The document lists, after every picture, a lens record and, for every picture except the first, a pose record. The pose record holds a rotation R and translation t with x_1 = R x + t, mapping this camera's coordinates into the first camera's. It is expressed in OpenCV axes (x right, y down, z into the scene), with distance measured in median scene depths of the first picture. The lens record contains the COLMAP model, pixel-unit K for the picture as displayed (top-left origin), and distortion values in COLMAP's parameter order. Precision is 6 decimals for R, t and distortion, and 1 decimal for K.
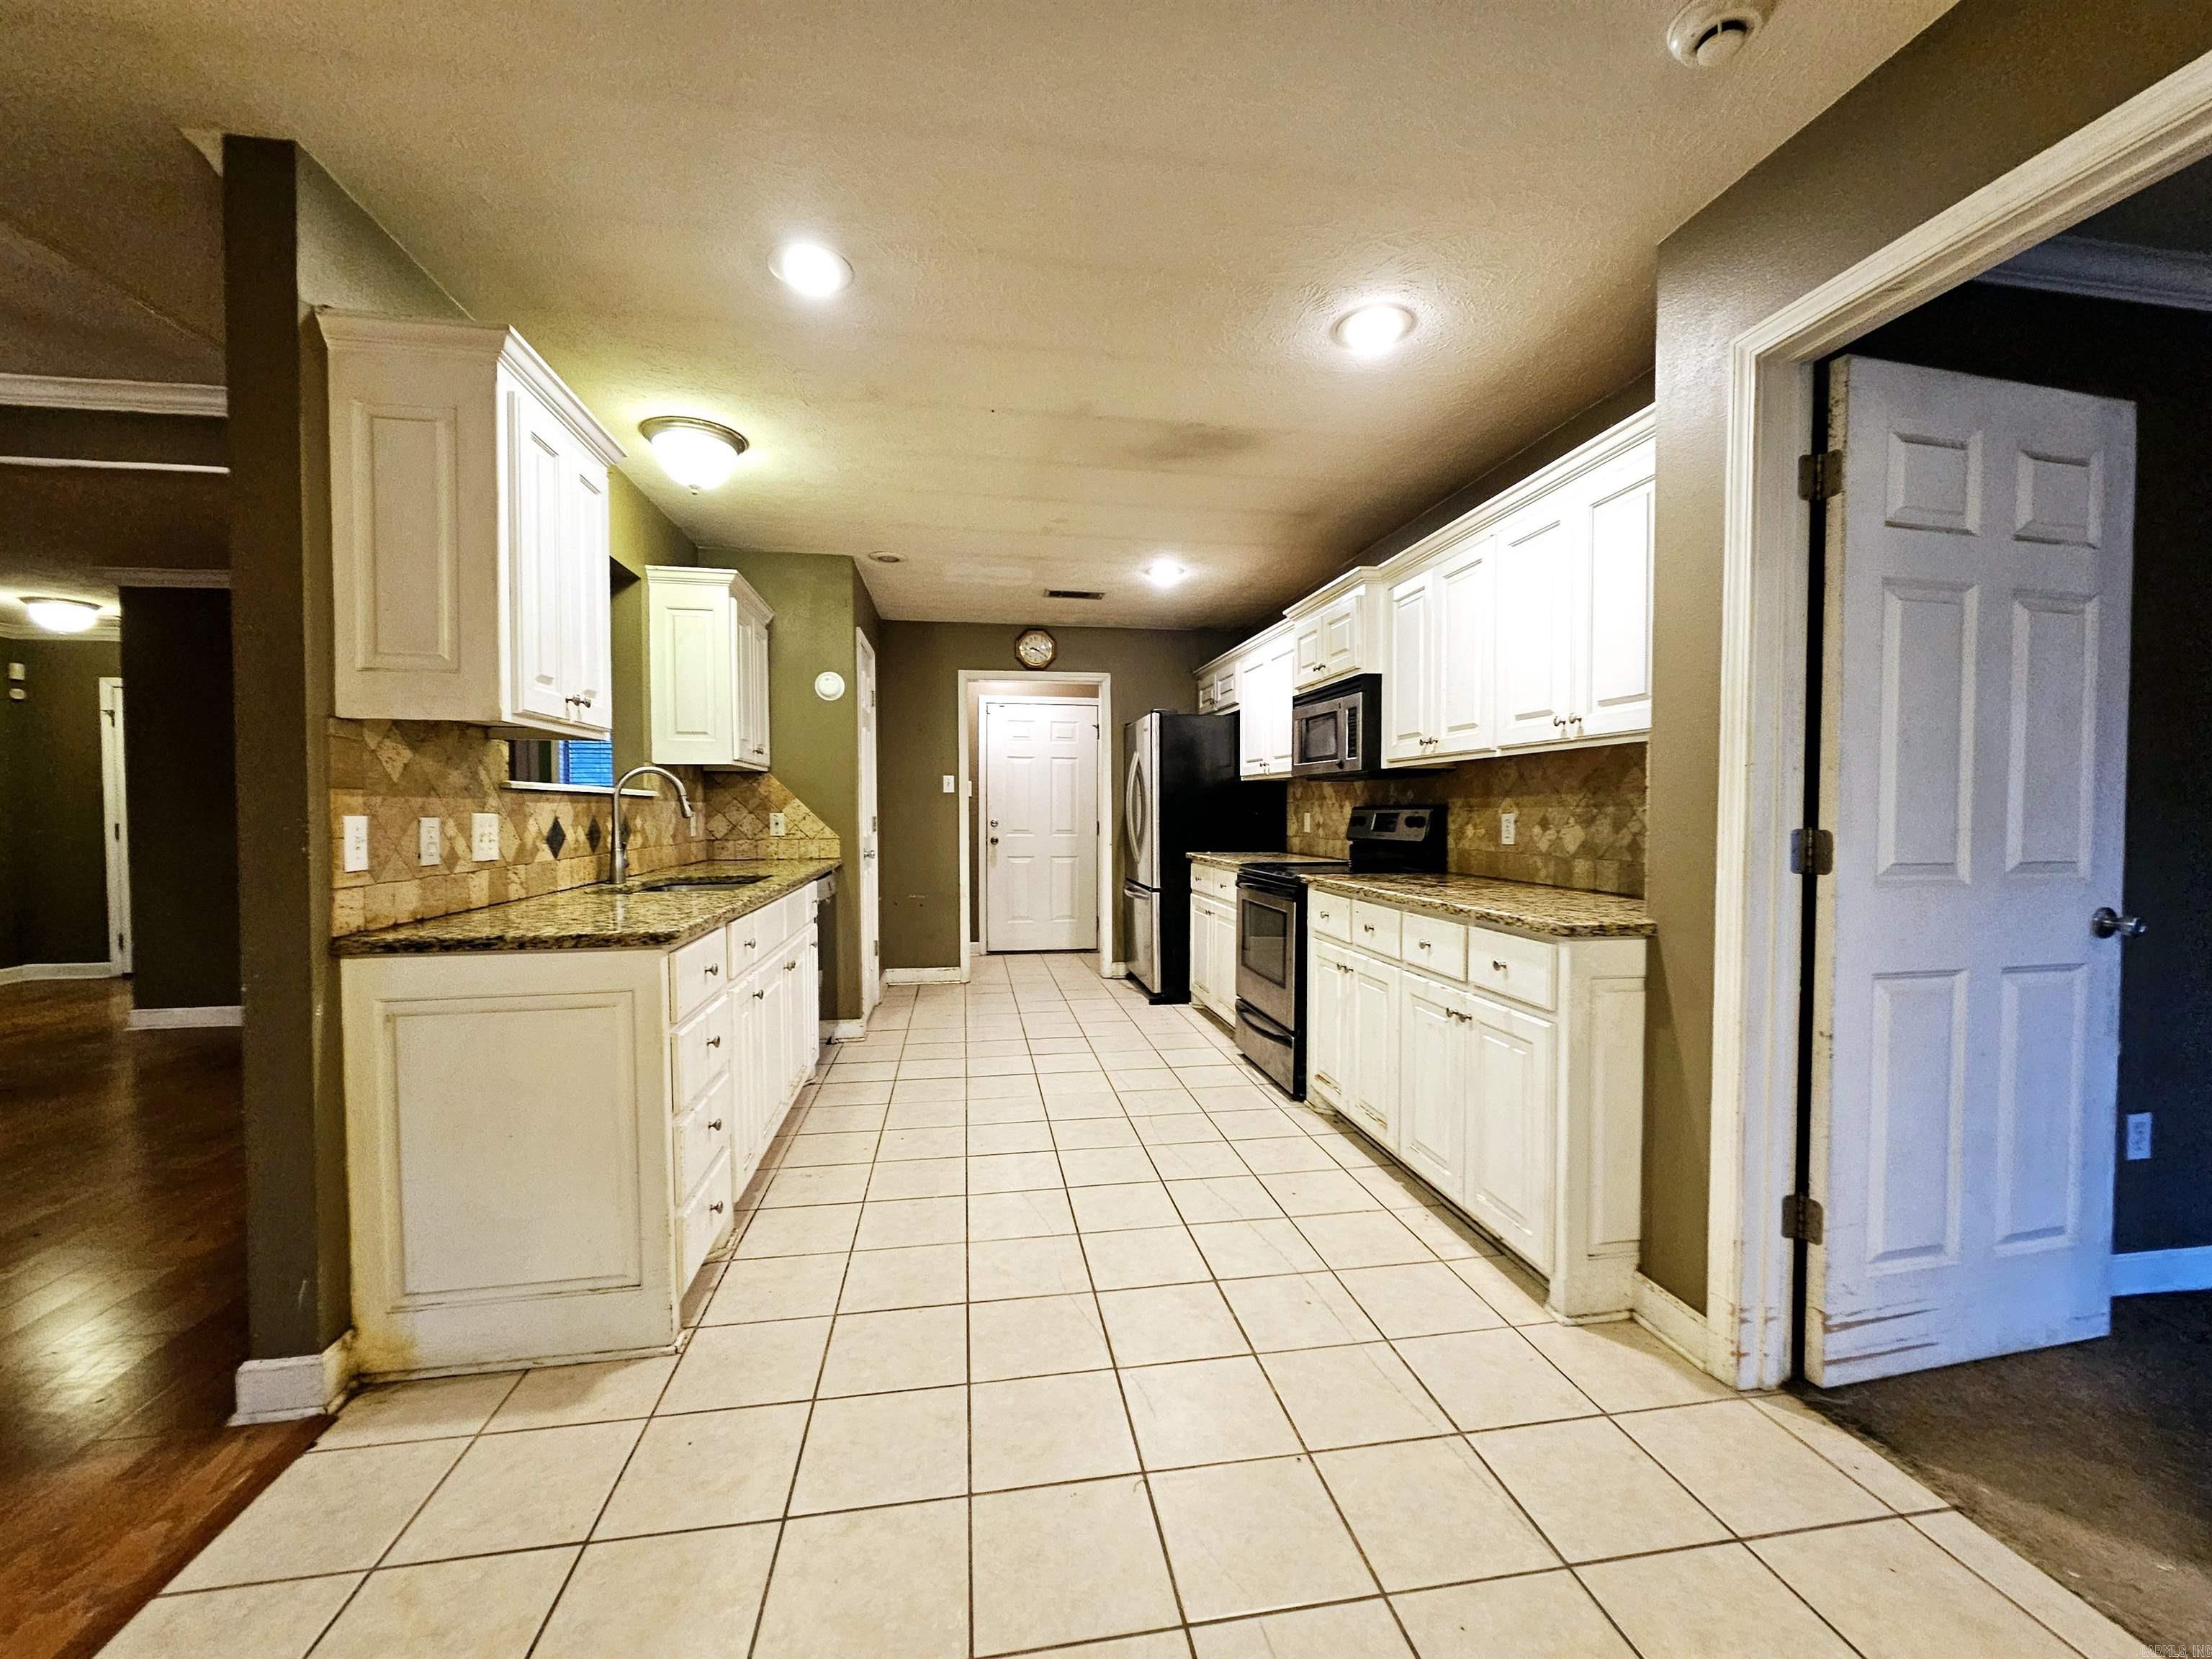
lens RADIAL K [[907.7, 0, 1105.9], [0, 907.7, 836.3], [0, 0, 1]] dist [-0.002310, 0.000844]
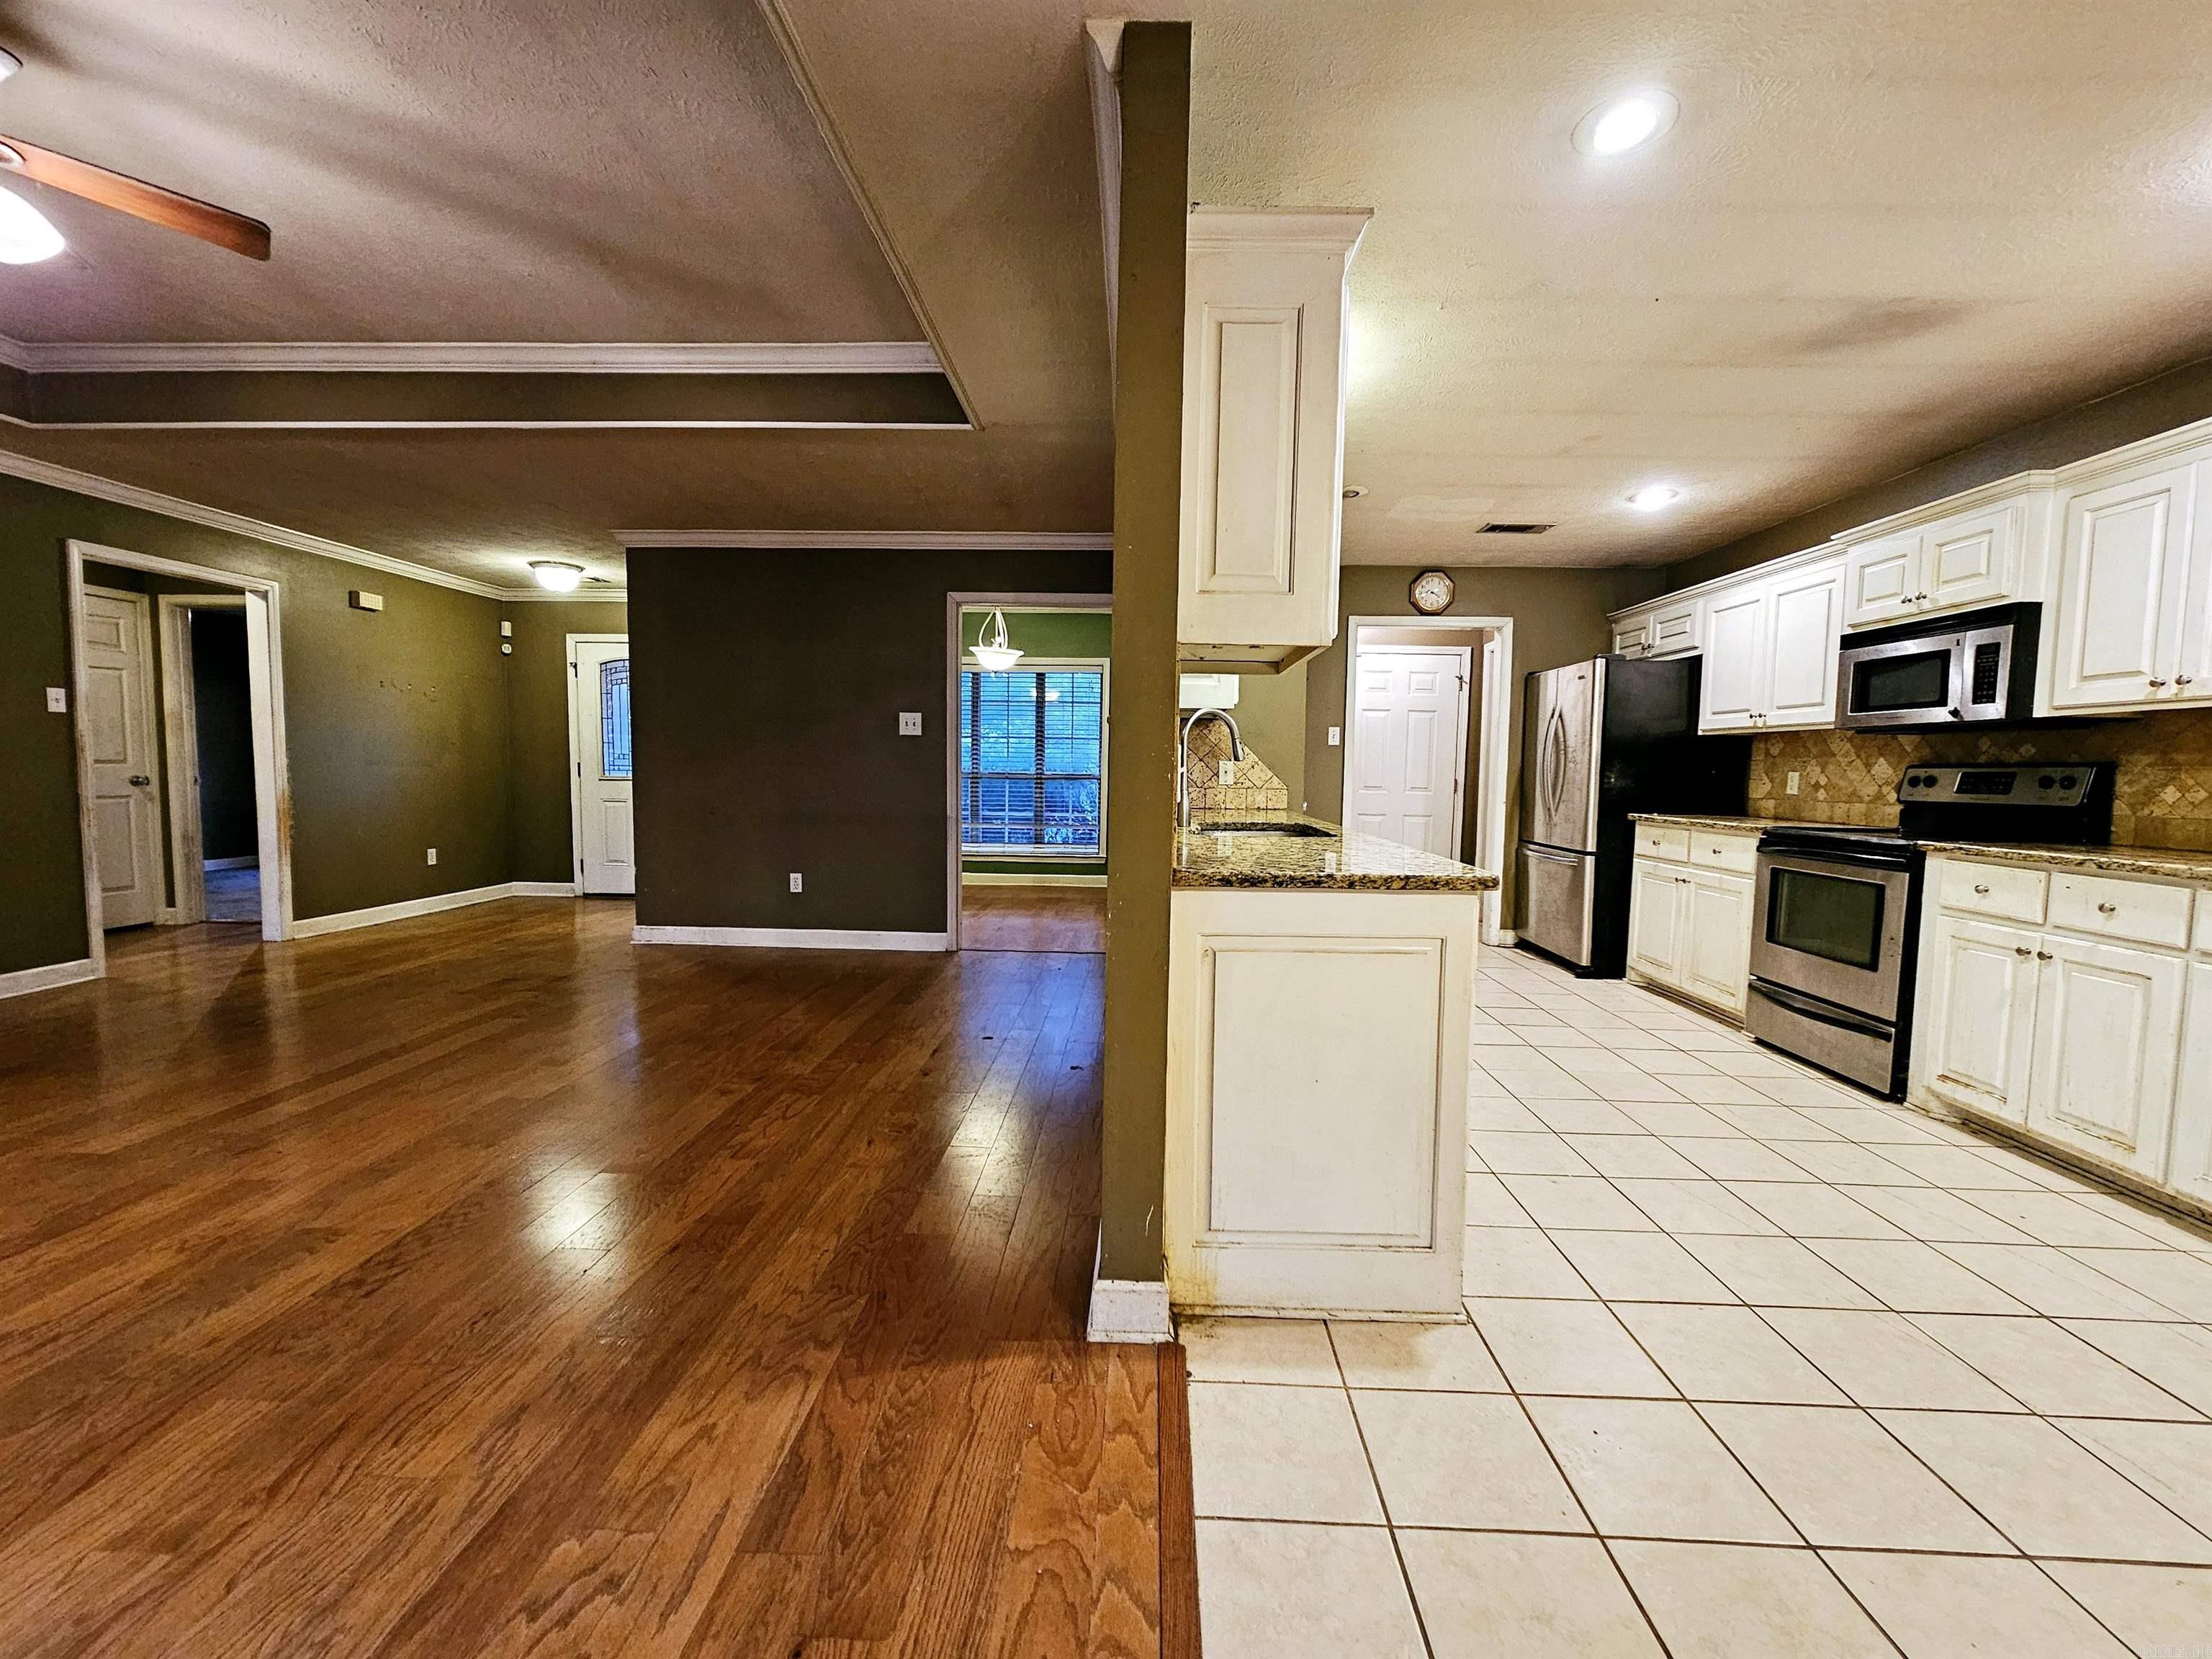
lens RADIAL K [[907.7, 0, 1108.8], [0, 907.7, 838.1], [0, 0, 1]] dist [-0.002310, 0.000844]
pose [[0.979986, 0.033343, -0.196252, -0.364728], [-0.024322, 0.998541, 0.048201, 0.016641], [0.197573, -0.042463, 0.979368, 0.012747]]
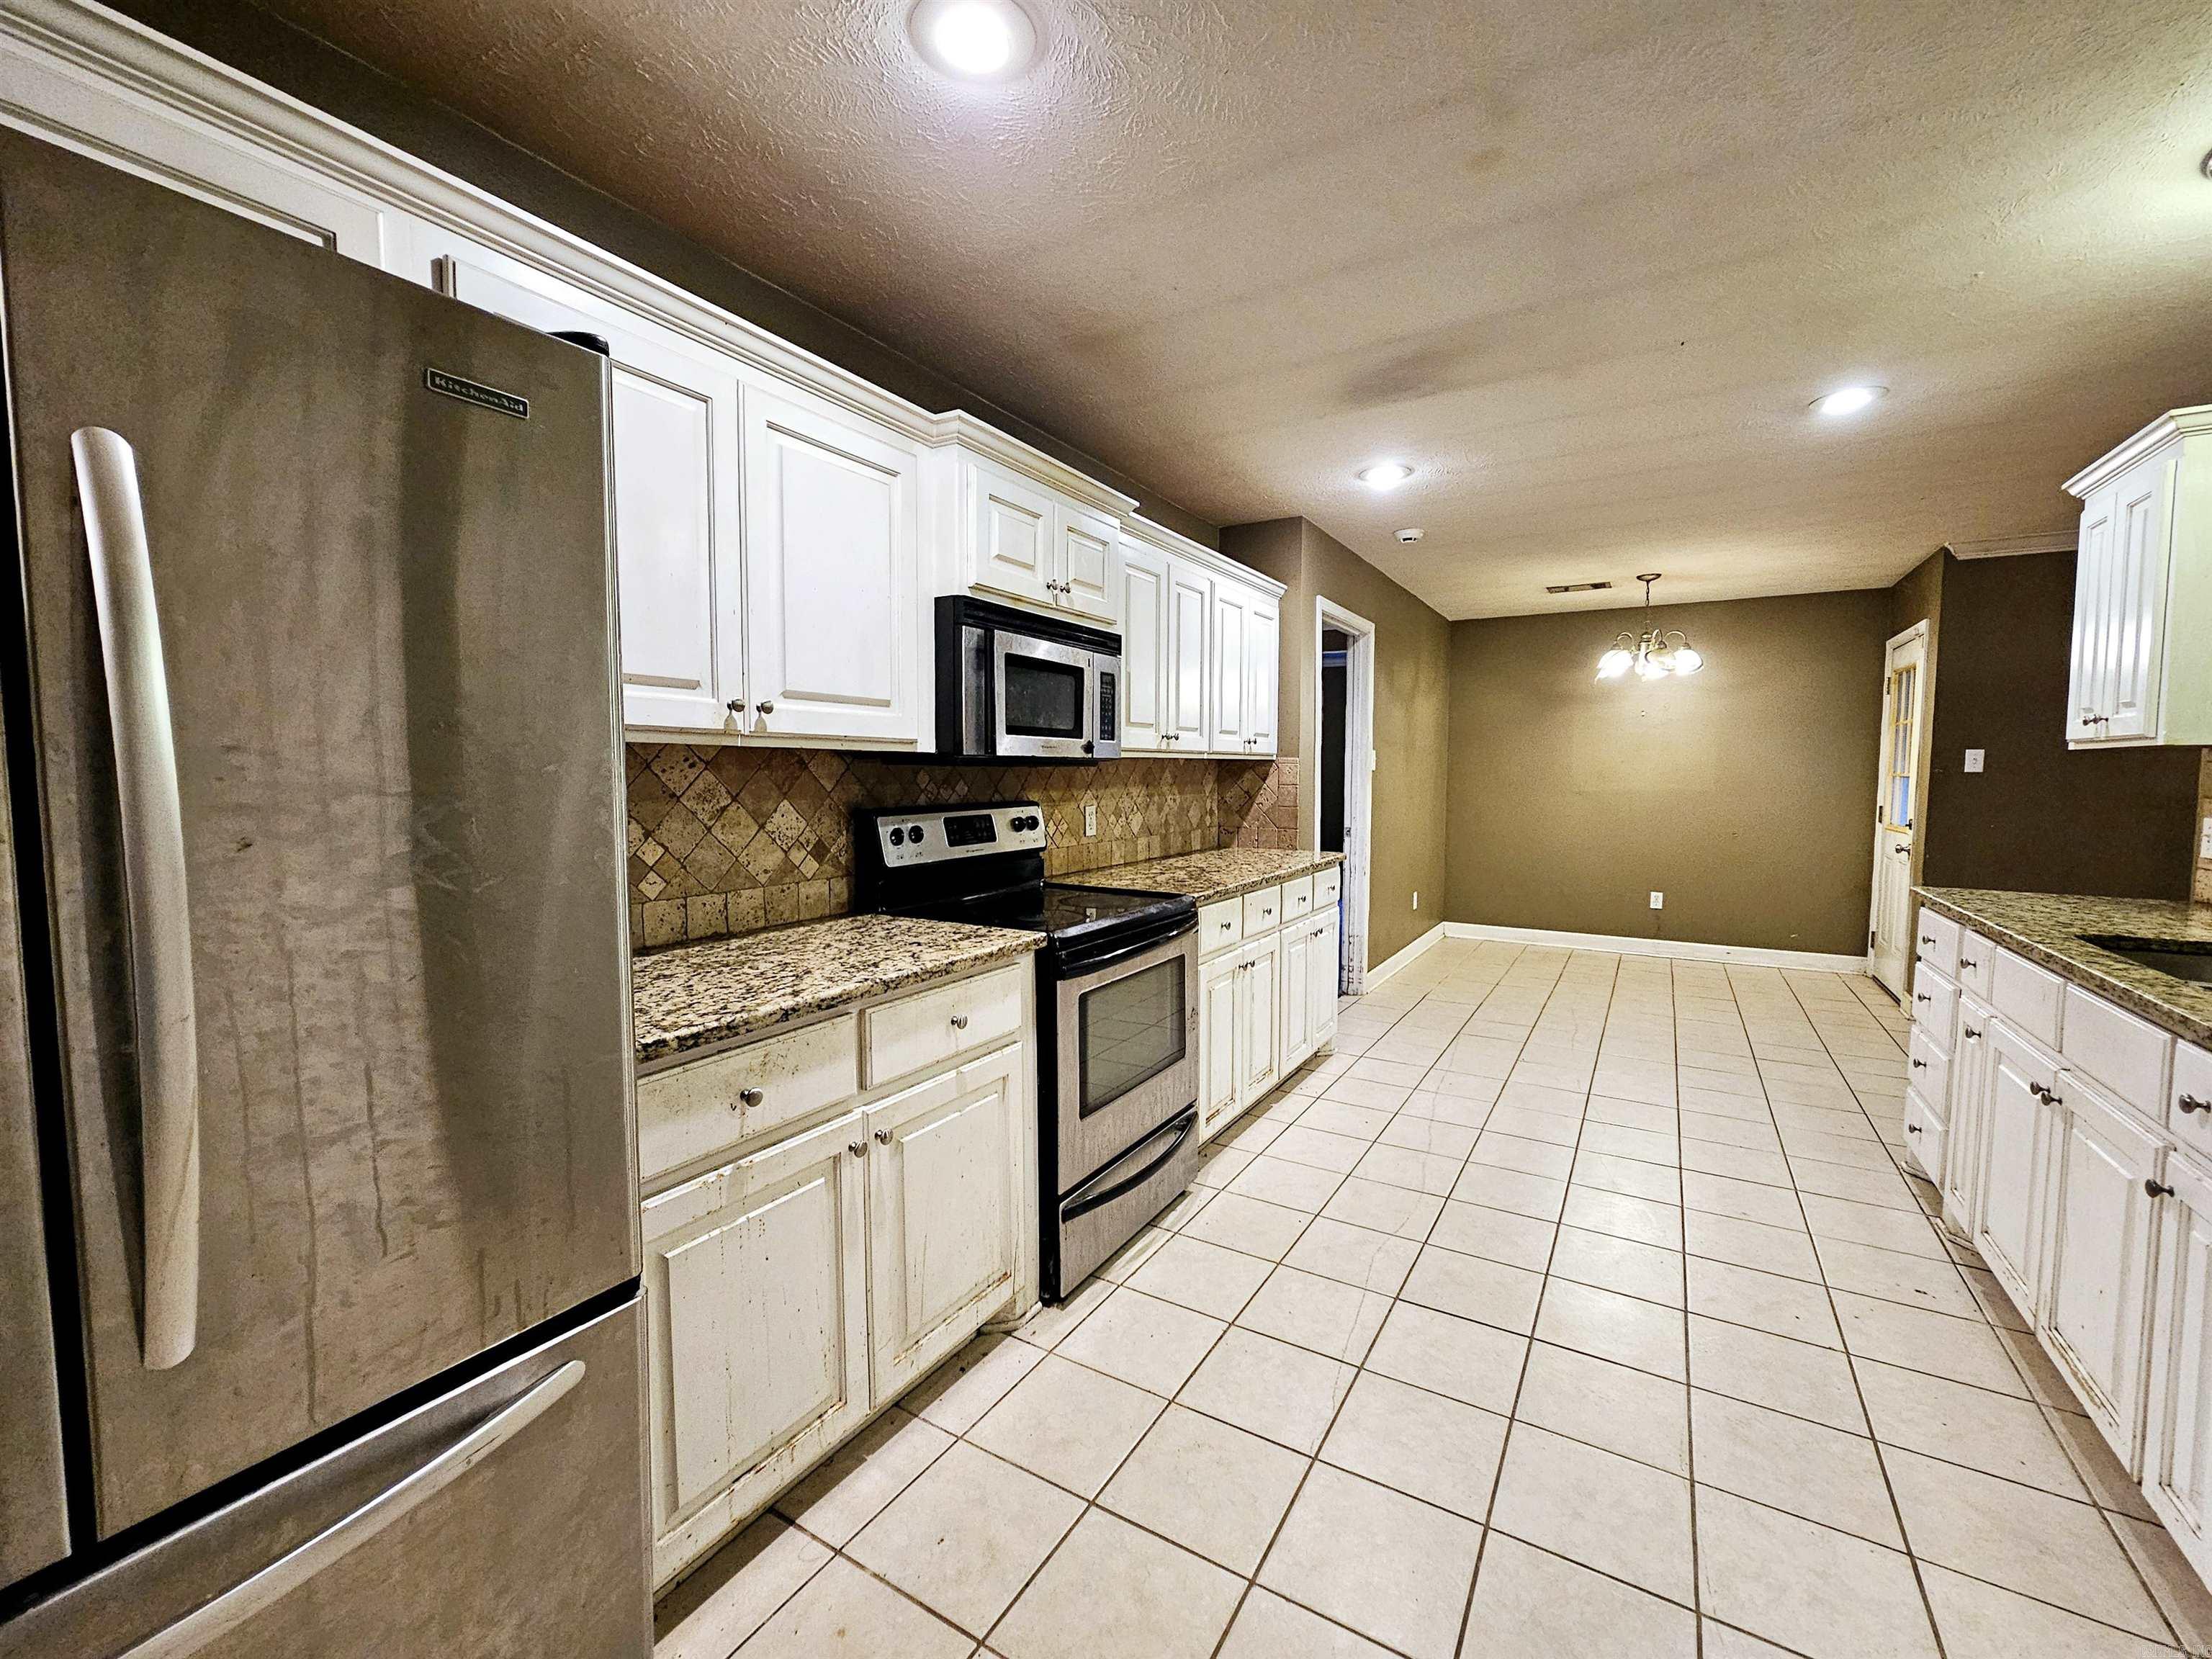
lens RADIAL K [[907.7, 0, 1116.6], [0, 907.7, 832.9], [0, 0, 1]] dist [-0.002310, 0.000844]
pose [[-0.765585, -0.045714, 0.641708, -0.227684], [0.018166, 0.995538, 0.092593, -0.082513], [-0.643078, 0.082545, -0.761339, 1.618356]]
